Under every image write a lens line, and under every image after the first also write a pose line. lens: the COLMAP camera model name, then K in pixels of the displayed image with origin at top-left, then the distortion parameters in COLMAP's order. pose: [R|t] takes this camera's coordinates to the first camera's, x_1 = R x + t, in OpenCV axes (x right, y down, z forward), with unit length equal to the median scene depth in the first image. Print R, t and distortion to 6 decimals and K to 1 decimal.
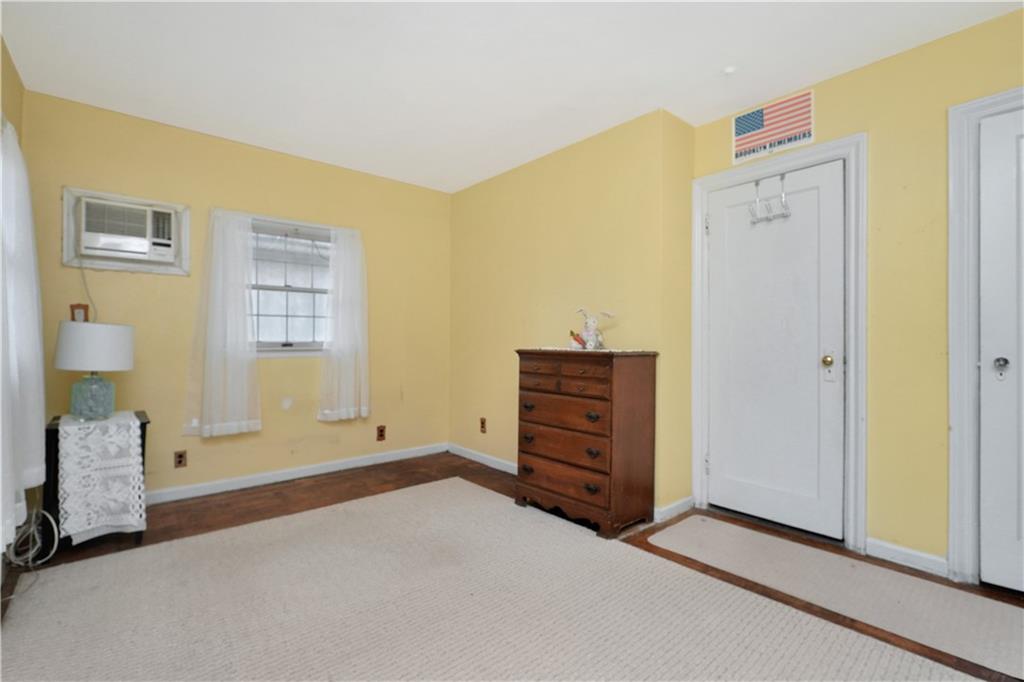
lens RADIAL K [[485.2, 0, 509.8], [0, 485.2, 344.1], [0, 0, 1]] dist [-0.001773, 0.000719]
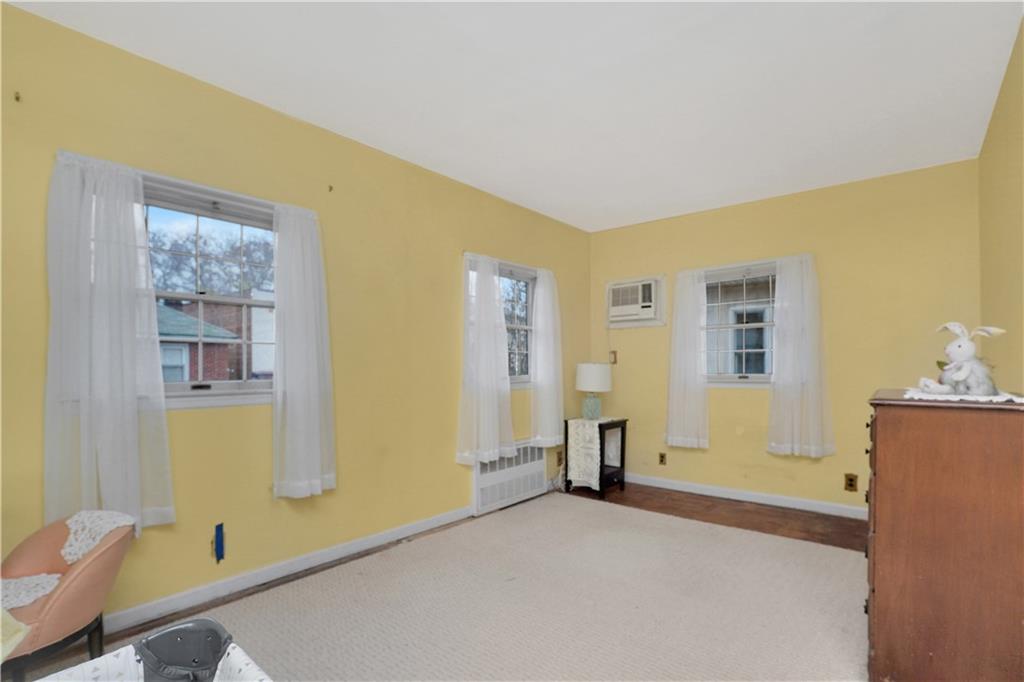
lens RADIAL K [[490.4, 0, 509.4], [0, 490.4, 374.4], [0, 0, 1]] dist [-0.000057, 0.000138]
pose [[0.151836, 0.011338, -0.988341, 0.655746], [-0.005724, 0.999928, 0.010591, -0.015819], [0.988389, 0.004050, 0.151890, 0.367474]]
